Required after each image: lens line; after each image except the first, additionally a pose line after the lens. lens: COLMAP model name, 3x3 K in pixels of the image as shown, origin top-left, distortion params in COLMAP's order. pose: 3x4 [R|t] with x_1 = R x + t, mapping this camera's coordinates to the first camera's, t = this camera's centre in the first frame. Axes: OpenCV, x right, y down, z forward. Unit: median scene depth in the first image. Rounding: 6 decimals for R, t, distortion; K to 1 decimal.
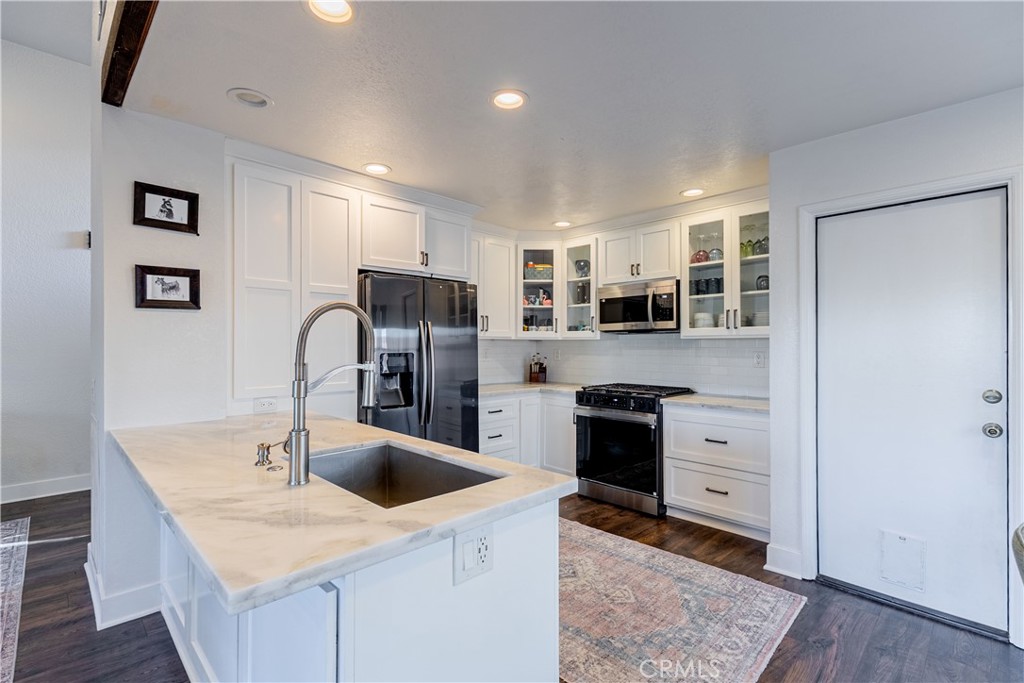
lens RADIAL K [[469.5, 0, 515.4], [0, 469.5, 343.9], [0, 0, 1]] dist [0.005604, -0.001901]
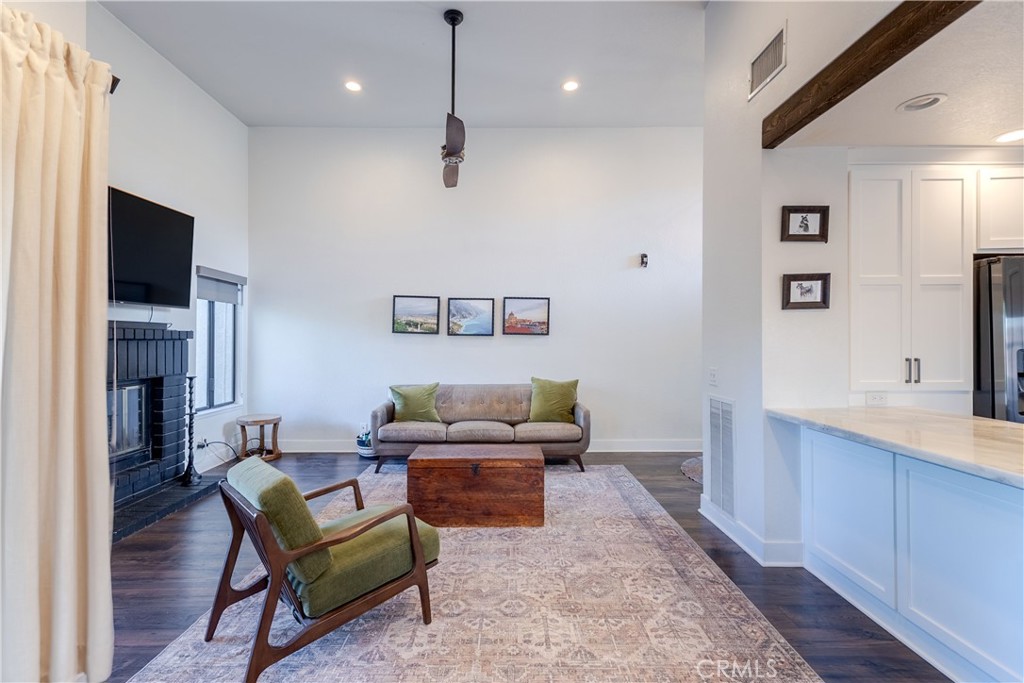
lens RADIAL K [[469.5, 0, 508.9], [0, 469.5, 337.4], [0, 0, 1]] dist [0.005604, -0.001901]
pose [[0.696428, -0.010485, -0.717550, -0.413237], [0.005238, 0.999941, -0.009529, 0.002532], [0.717607, 0.002878, 0.696442, -0.338510]]
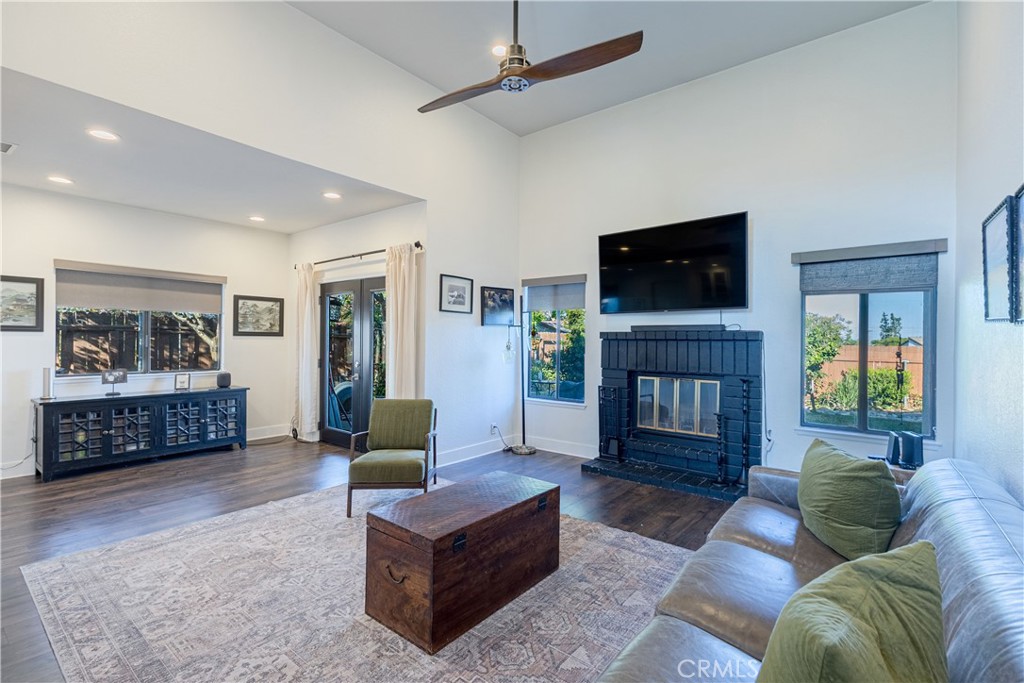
lens RADIAL K [[469.5, 0, 513.5], [0, 469.5, 339.8], [0, 0, 1]] dist [0.005604, -0.001901]
pose [[-0.994996, -0.016794, -0.098488, -1.593719], [-0.016815, 0.999858, -0.000624, 0.000462], [0.098485, 0.001035, -0.995138, 1.768032]]
